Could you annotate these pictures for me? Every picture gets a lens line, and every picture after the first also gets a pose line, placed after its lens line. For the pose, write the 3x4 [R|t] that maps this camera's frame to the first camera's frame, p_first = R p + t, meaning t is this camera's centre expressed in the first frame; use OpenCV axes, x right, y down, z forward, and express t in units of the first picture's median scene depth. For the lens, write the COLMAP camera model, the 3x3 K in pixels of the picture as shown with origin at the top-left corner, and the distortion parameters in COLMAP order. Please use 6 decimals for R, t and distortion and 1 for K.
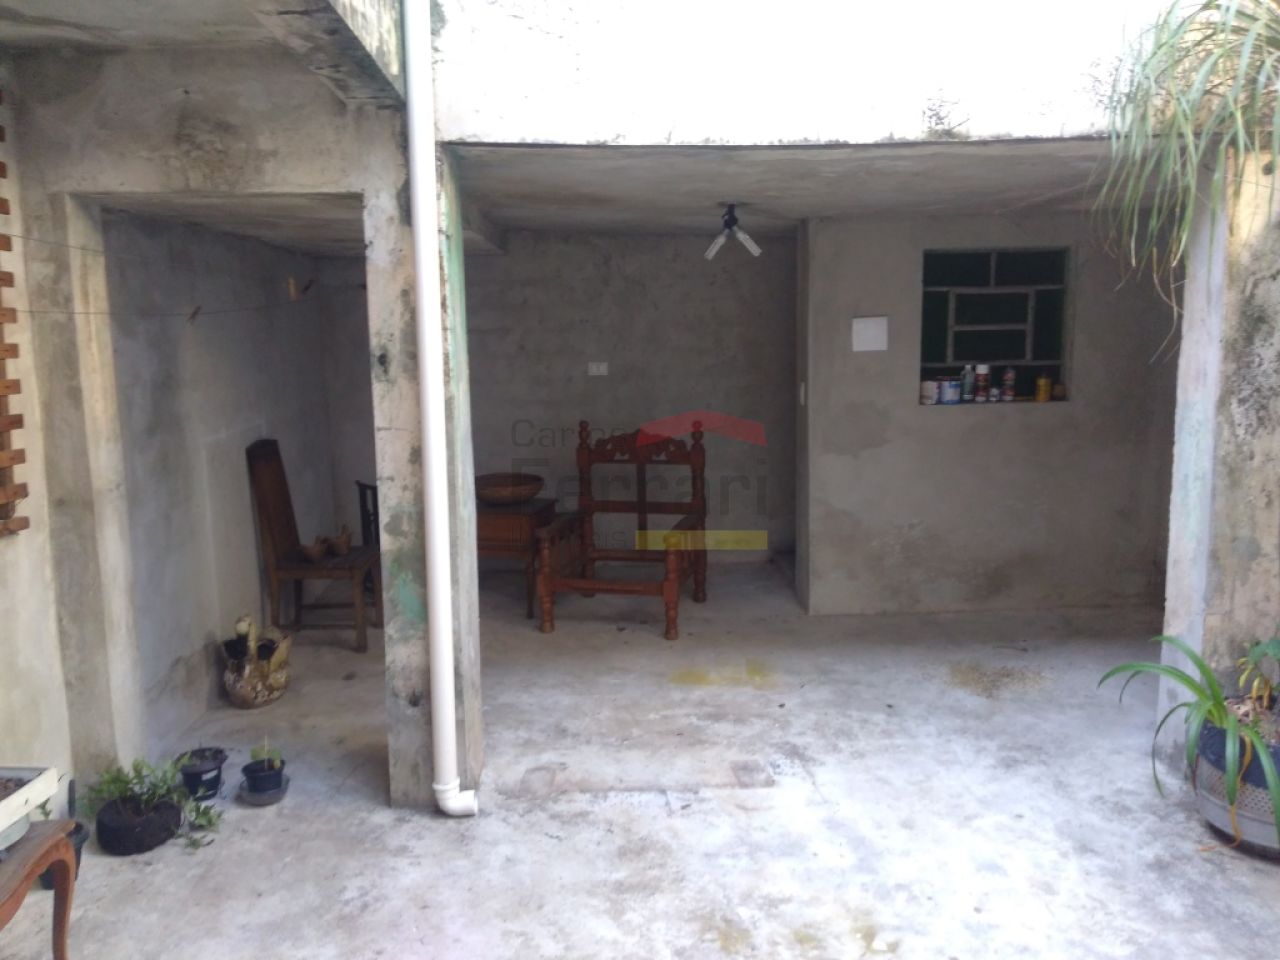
lens RADIAL K [[1019.7, 0, 631.0], [0, 1019.7, 478.0], [0, 0, 1]] dist [0.009936, -0.000262]
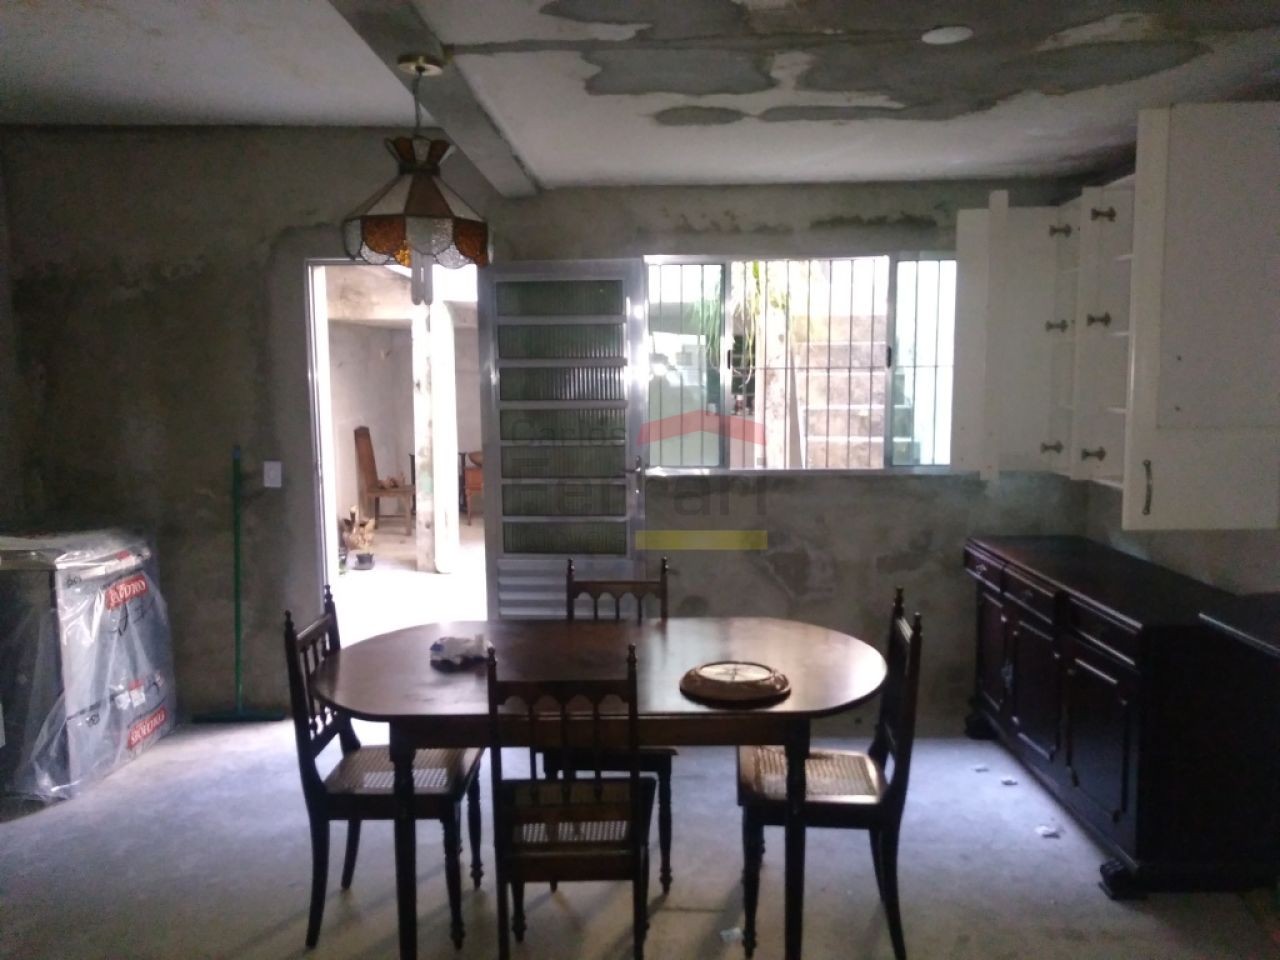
lens RADIAL K [[1019.7, 0, 646.9], [0, 1019.7, 483.8], [0, 0, 1]] dist [0.009936, -0.000262]
pose [[0.998917, 0.019519, -0.042246, 0.386066], [-0.020898, 0.999255, -0.032456, 0.177157], [0.041581, 0.033303, 0.998580, -1.324869]]
